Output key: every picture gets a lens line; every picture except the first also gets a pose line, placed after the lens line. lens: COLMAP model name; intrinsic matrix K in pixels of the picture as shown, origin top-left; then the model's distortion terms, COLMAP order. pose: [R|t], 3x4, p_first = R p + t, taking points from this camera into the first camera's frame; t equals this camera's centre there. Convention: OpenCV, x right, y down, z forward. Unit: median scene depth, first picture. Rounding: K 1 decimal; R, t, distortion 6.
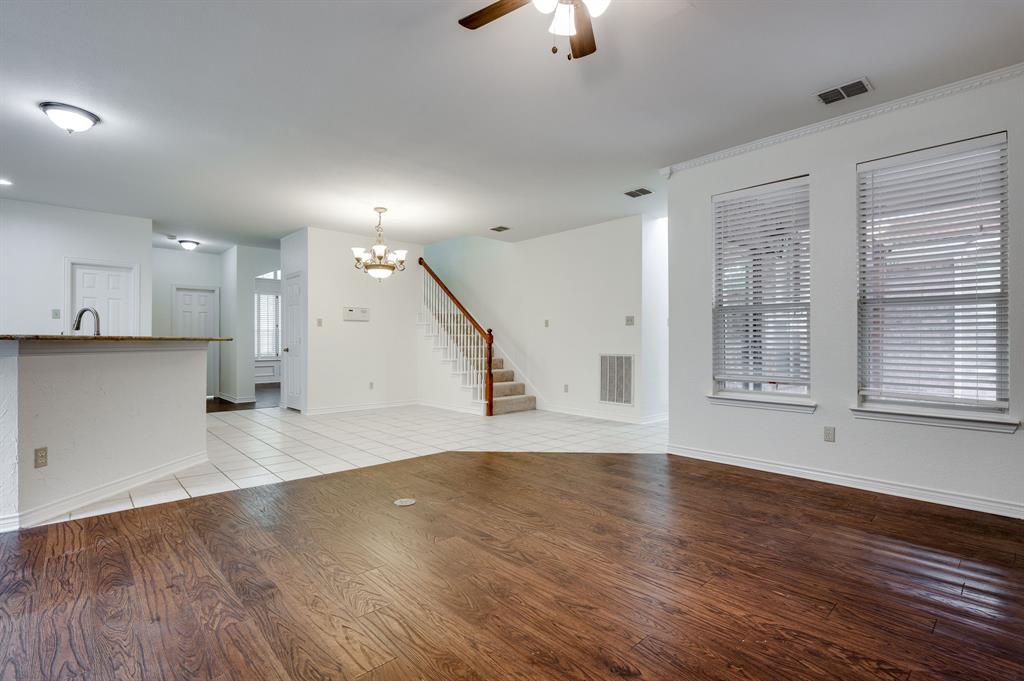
lens RADIAL K [[480.7, 0, 509.4], [0, 480.7, 340.4], [0, 0, 1]] dist [0.008922, -0.000920]
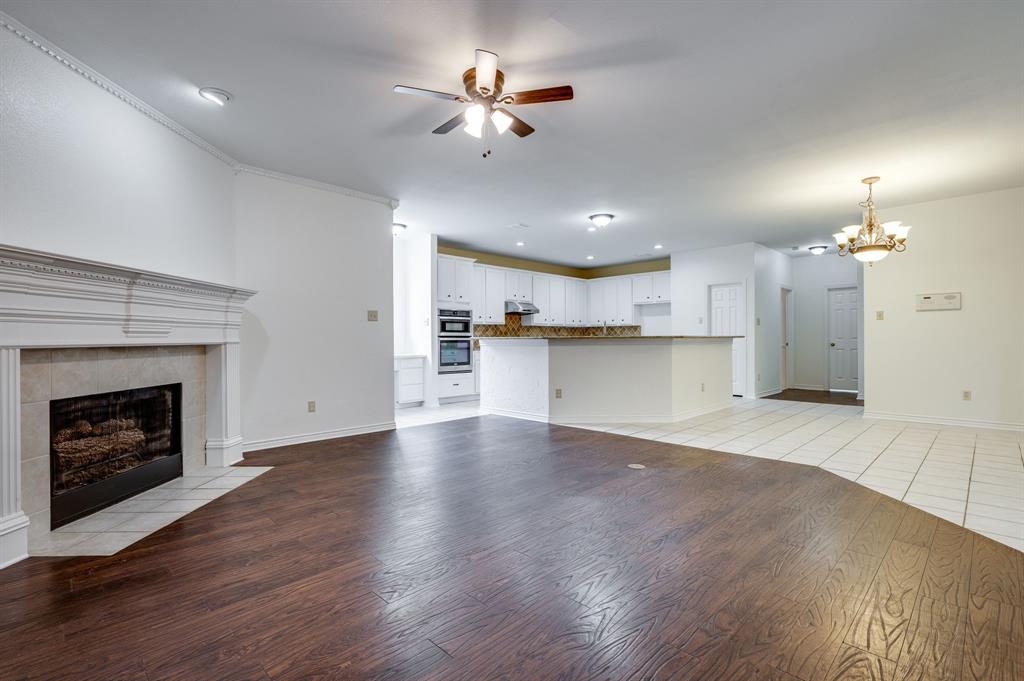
lens RADIAL K [[480.7, 0, 507.1], [0, 480.7, 341.9], [0, 0, 1]] dist [0.008922, -0.000920]
pose [[0.039198, 0.002702, -0.999228, 0.475046], [0.010451, 0.999941, 0.003114, 0.001169], [0.999177, -0.010565, 0.039167, 0.286296]]
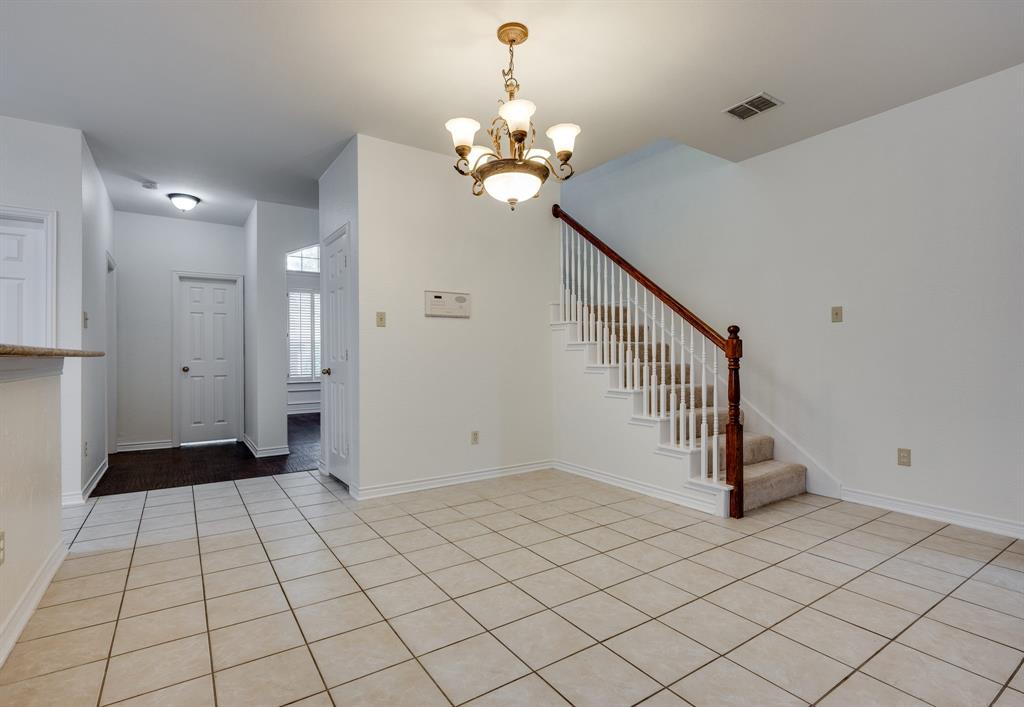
lens RADIAL K [[496.7, 0, 508.7], [0, 496.7, 350.6], [0, 0, 1]] dist [0.007319, 0.001347]
pose [[0.987918, -0.008443, -0.154748, -0.179381], [0.007310, 0.999942, -0.007885, 0.001434], [0.154805, 0.006659, 0.987923, 0.503067]]
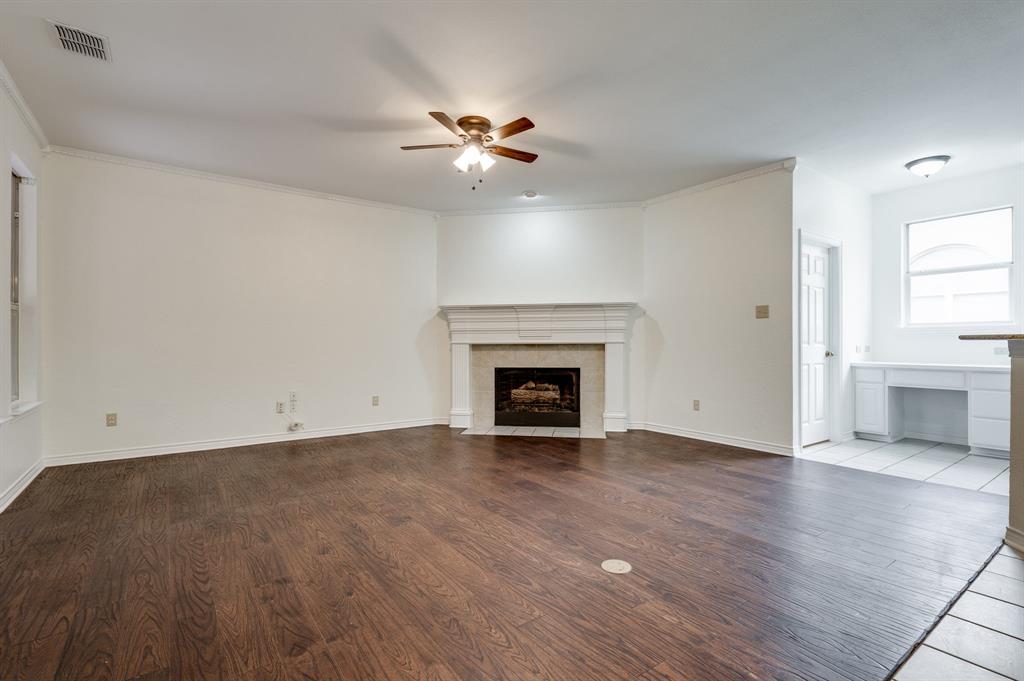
lens RADIAL K [[480.7, 0, 511.5], [0, 480.7, 337.6], [0, 0, 1]] dist [0.008922, -0.000920]
pose [[-0.992736, 0.000710, 0.120312, -0.069279], [-0.000980, 0.999902, -0.013995, 0.003521], [-0.120310, -0.014011, -0.992637, 0.803520]]
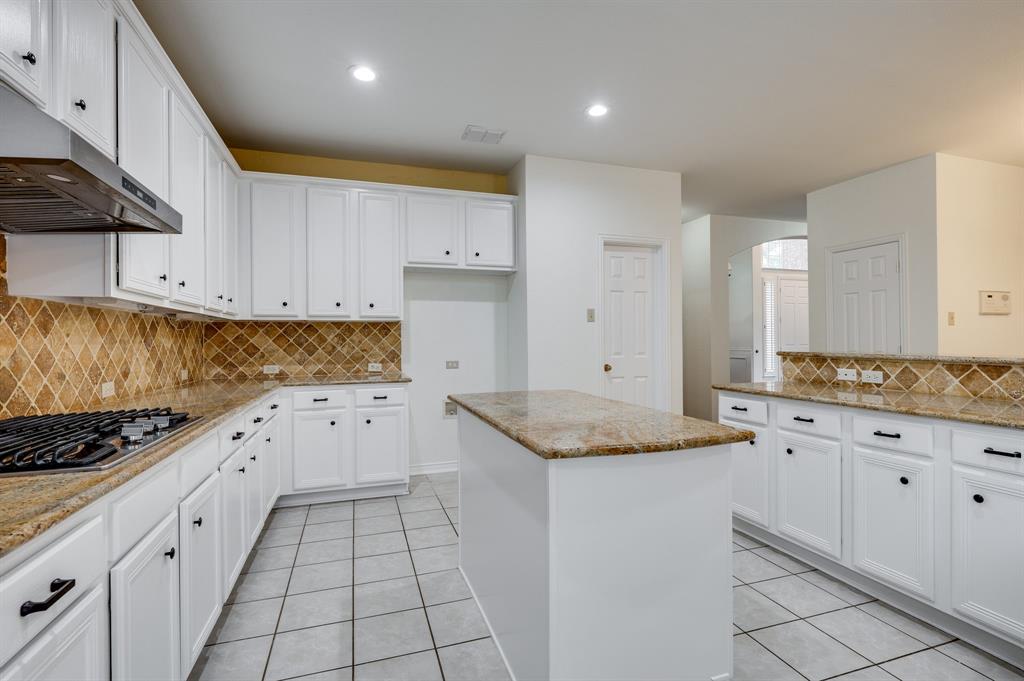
lens RADIAL K [[480.7, 0, 514.1], [0, 480.7, 341.9], [0, 0, 1]] dist [0.008922, -0.000920]
pose [[0.920269, -0.007613, -0.391211, -0.661417], [0.010830, 0.999923, 0.006017, -0.019108], [0.391135, -0.009774, 0.920281, 0.270403]]
